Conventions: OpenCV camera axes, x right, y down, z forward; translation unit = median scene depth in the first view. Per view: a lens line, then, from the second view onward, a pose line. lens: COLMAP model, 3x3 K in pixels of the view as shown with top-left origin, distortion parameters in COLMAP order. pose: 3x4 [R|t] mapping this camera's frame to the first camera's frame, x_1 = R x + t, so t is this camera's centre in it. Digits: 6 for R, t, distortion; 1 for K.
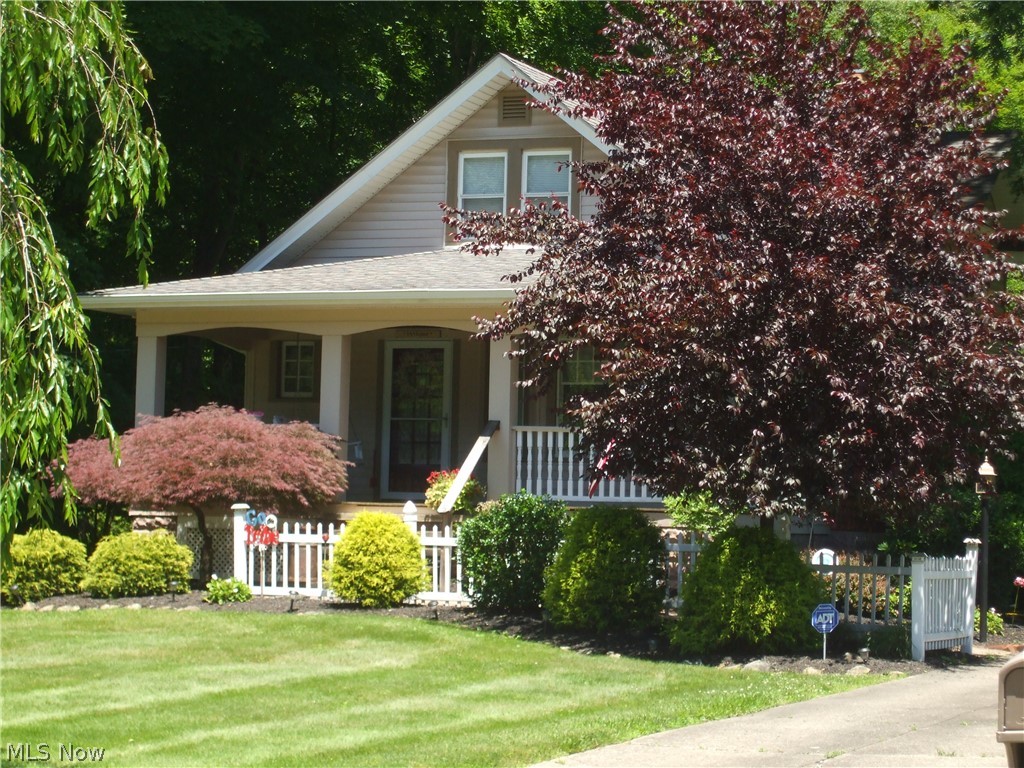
lens RADIAL K [[2861.2, 0, 512.0], [0, 2861.2, 384.0], [0, 0, 1]] dist [-0.397309, 1.183413]
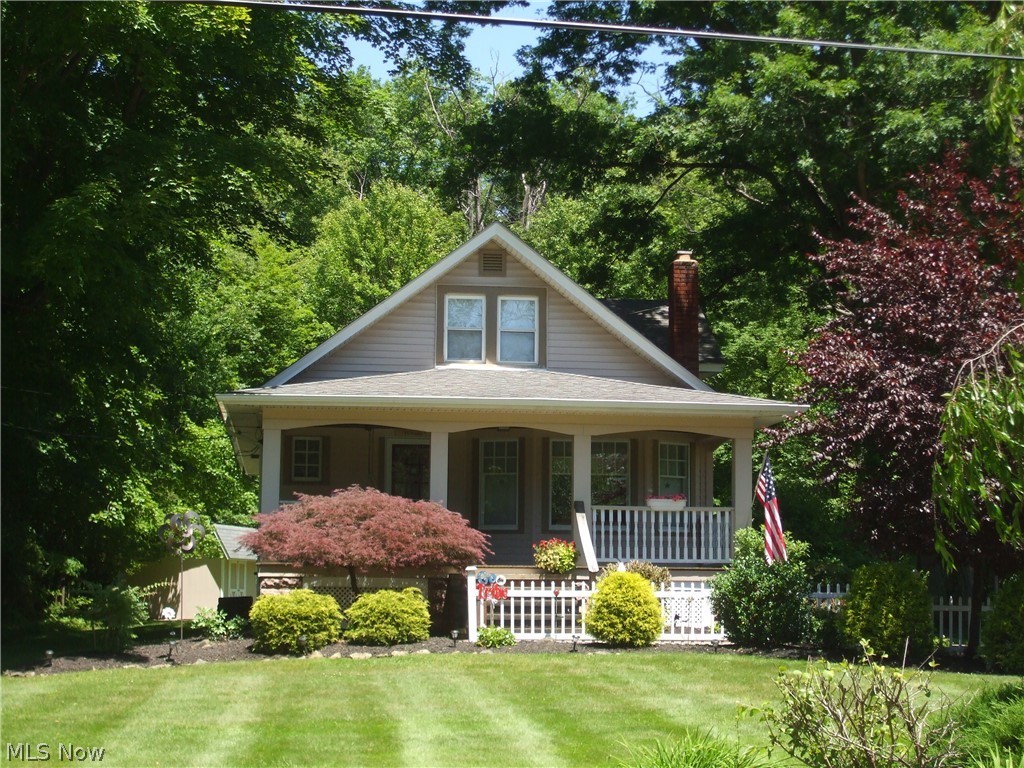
lens RADIAL K [[2012.4, 0, 512.0], [0, 2012.4, 384.0], [0, 0, 1]] dist [0.020643, 0.369750]
pose [[0.878359, 0.039093, 0.476401, -0.516705], [-0.016303, 0.998520, -0.051880, 0.008120], [-0.477724, 0.037802, 0.877696, 0.221604]]
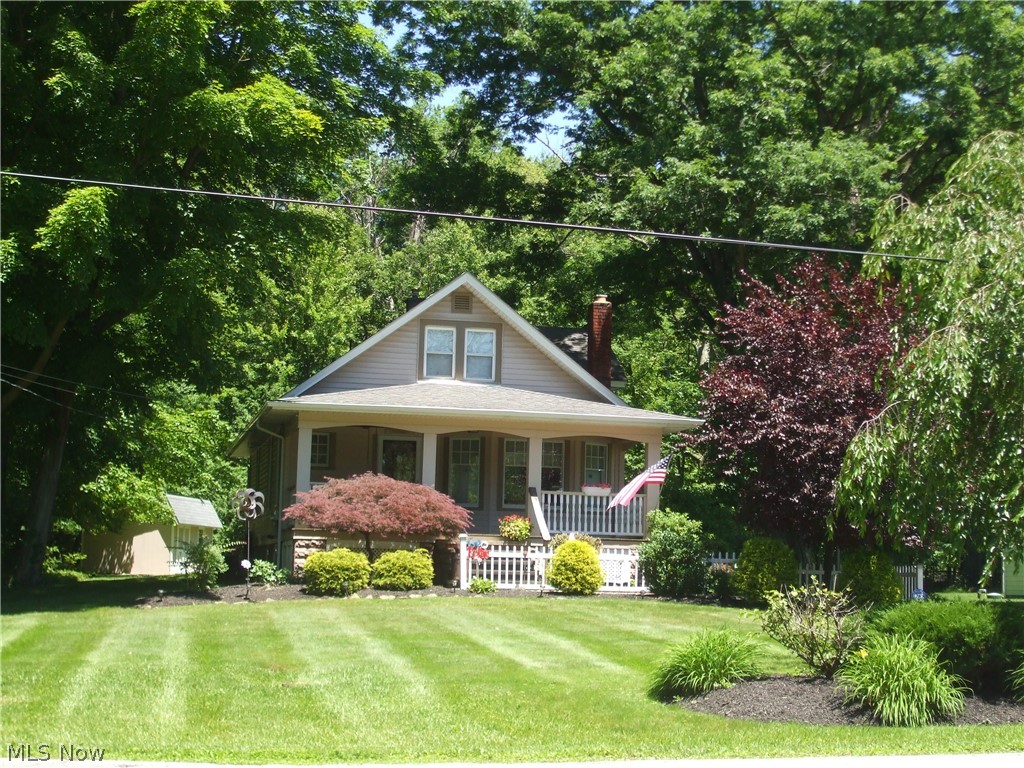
lens RADIAL K [[1894.9, 0, 512.0], [0, 1894.9, 384.0], [0, 0, 1]] dist [0.025239, -0.010296]
pose [[0.832829, 0.057466, 0.550540, -0.718584], [-0.038938, 0.998215, -0.045291, 0.002855], [-0.552160, 0.016282, 0.833579, 0.040989]]
